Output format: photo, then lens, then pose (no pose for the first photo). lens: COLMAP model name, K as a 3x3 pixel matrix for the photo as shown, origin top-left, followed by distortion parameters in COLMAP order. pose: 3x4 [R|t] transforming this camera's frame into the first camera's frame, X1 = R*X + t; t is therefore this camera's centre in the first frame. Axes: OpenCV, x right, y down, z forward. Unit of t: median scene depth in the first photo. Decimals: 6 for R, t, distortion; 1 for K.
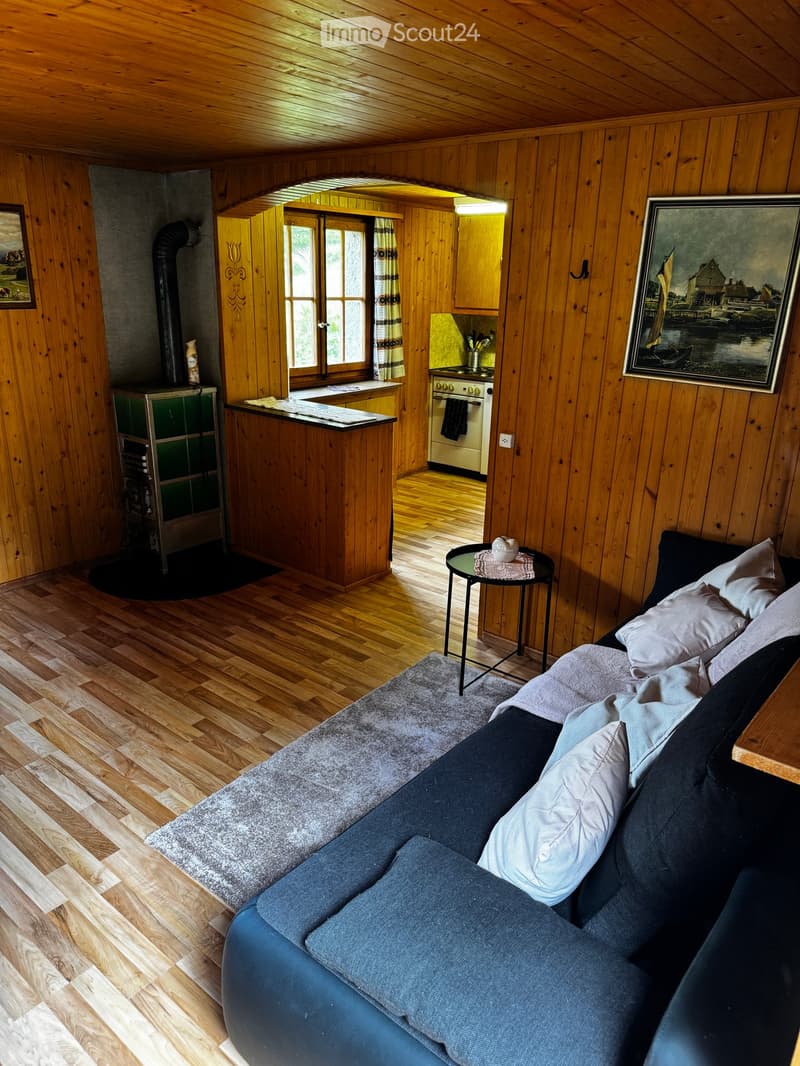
lens RADIAL K [[751.8, 0, 400.8], [0, 751.8, 534.0], [0, 0, 1]] dist [0.036864, -0.046704]
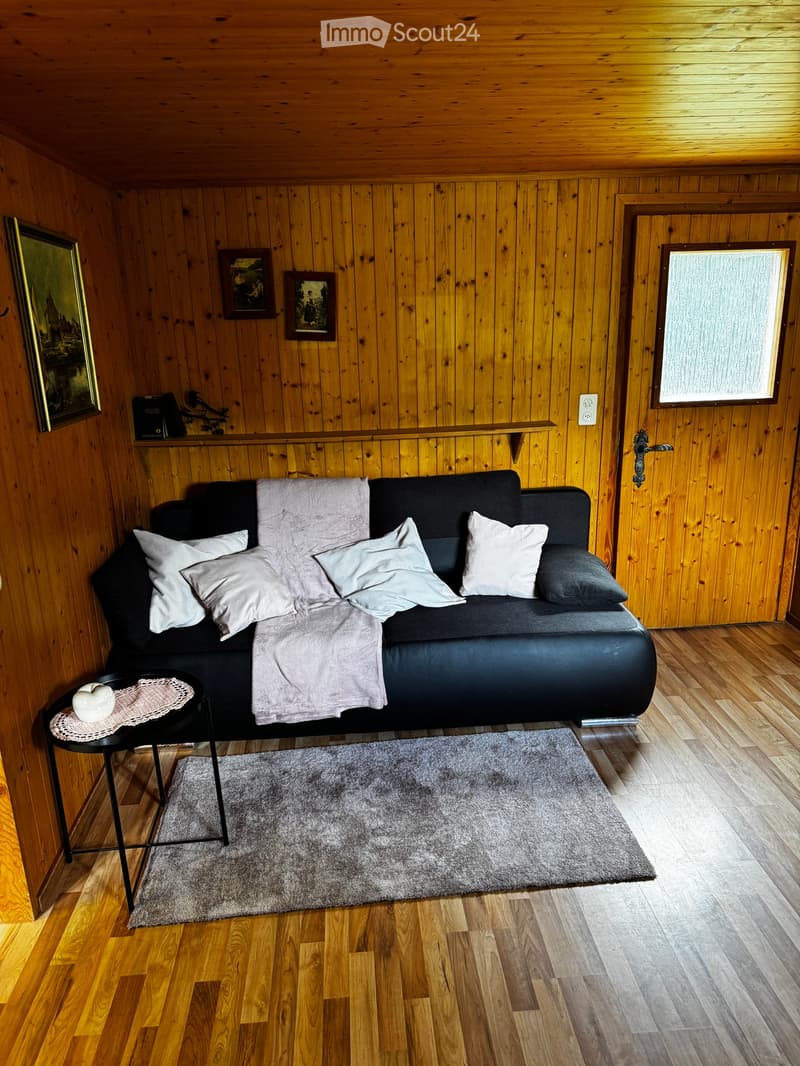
lens RADIAL K [[751.8, 0, 395.3], [0, 751.8, 531.3], [0, 0, 1]] dist [0.036864, -0.046704]
pose [[-0.690000, -0.204535, 0.694309, -0.423203], [0.251673, 0.831594, 0.495089, -0.325453], [-0.678646, 0.516350, -0.522324, 0.923060]]
